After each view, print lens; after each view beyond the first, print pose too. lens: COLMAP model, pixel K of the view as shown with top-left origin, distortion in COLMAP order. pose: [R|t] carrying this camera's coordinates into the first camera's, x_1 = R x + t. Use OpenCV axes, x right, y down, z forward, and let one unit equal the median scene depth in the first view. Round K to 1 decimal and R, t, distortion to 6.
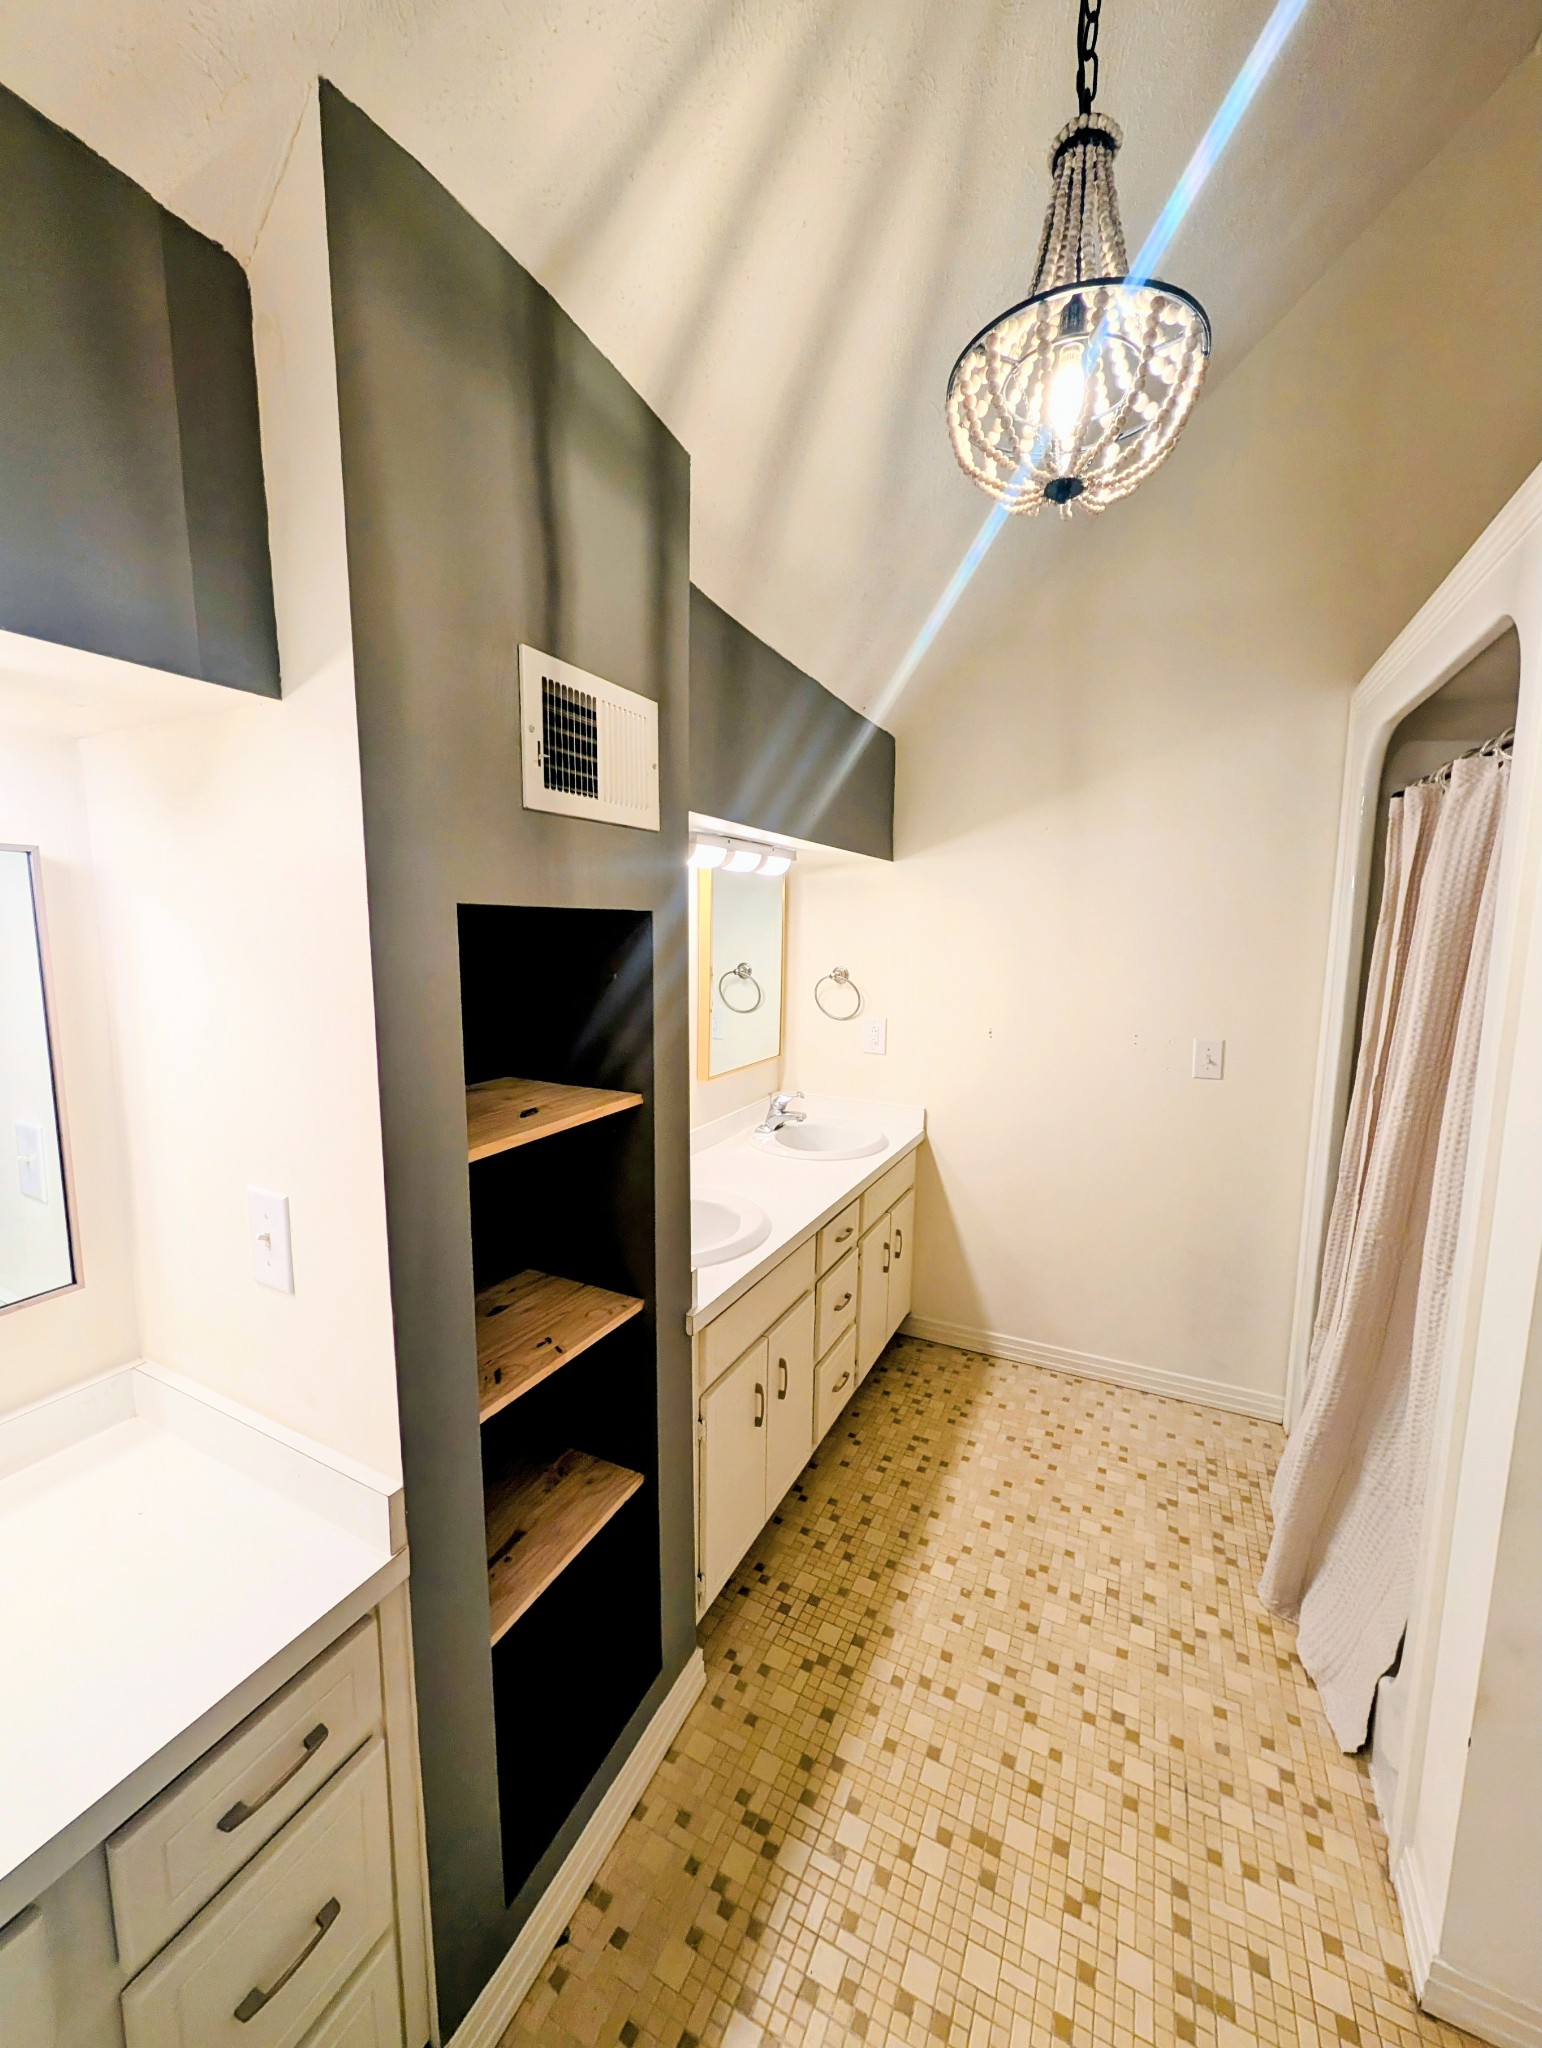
lens RADIAL K [[776.4, 0, 771.8], [0, 776.4, 1028.5], [0, 0, 1]] dist [-0.003784, 0.000131]
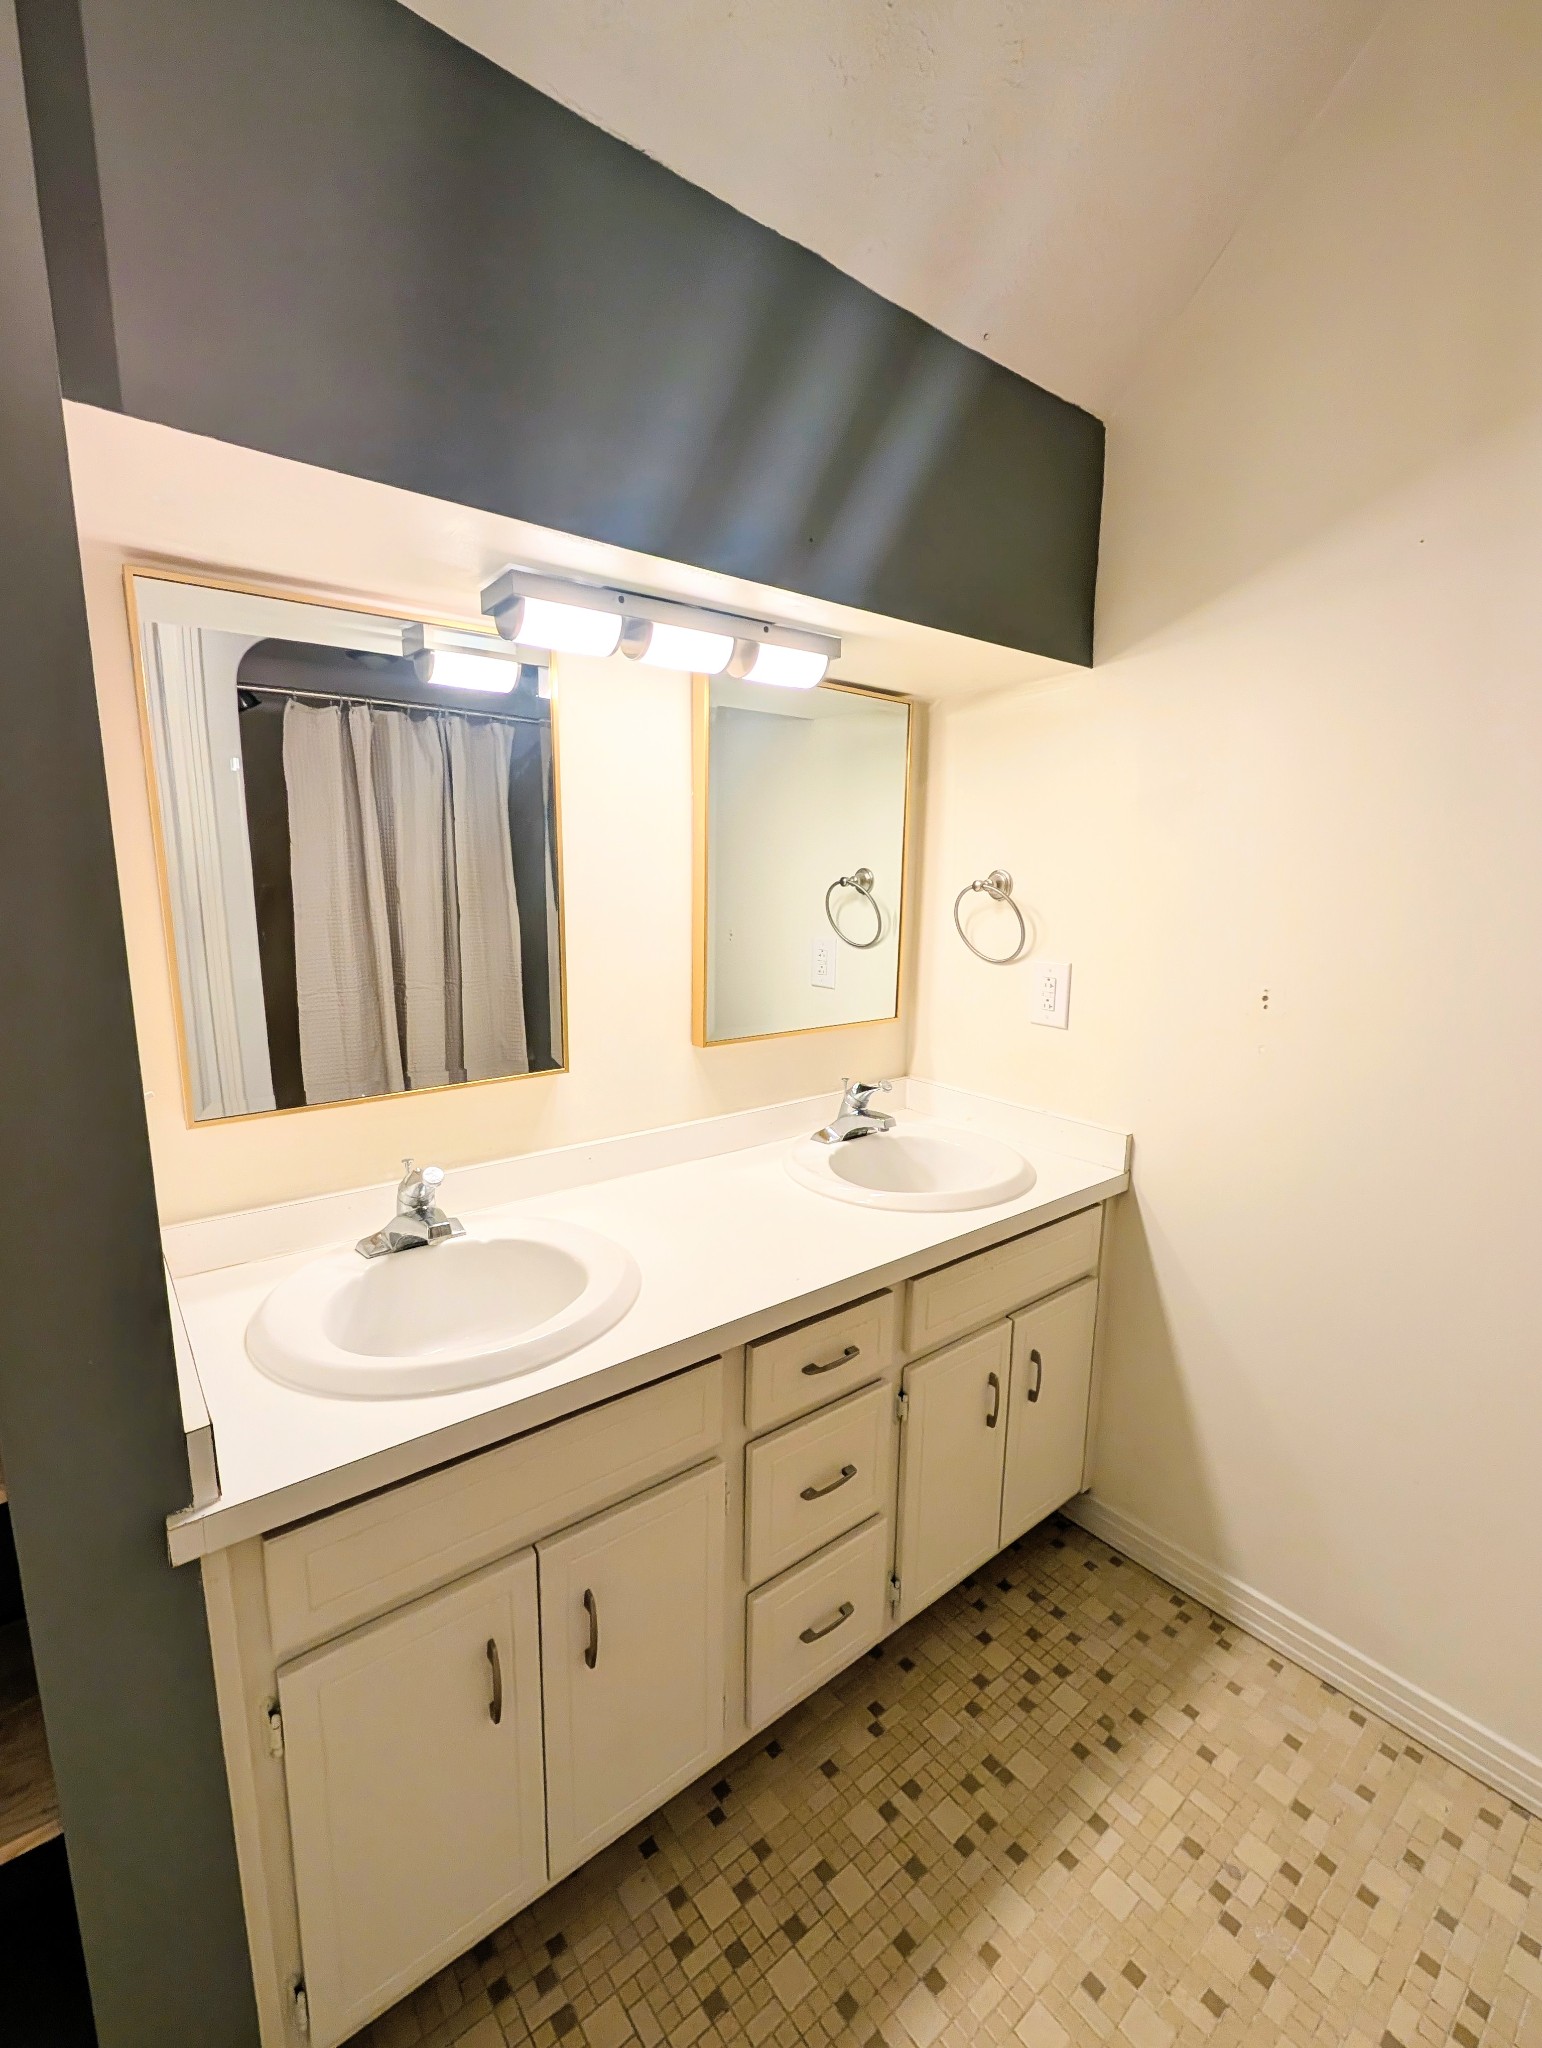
lens RADIAL K [[878.8, 0, 768.7], [0, 878.8, 1024.6], [0, 0, 1]] dist [-0.002177, -0.000407]
pose [[0.906082, 0.069118, -0.417419, 0.238628], [-0.052934, 0.997333, 0.050240, 0.011733], [0.419779, -0.023426, 0.907324, 0.378623]]
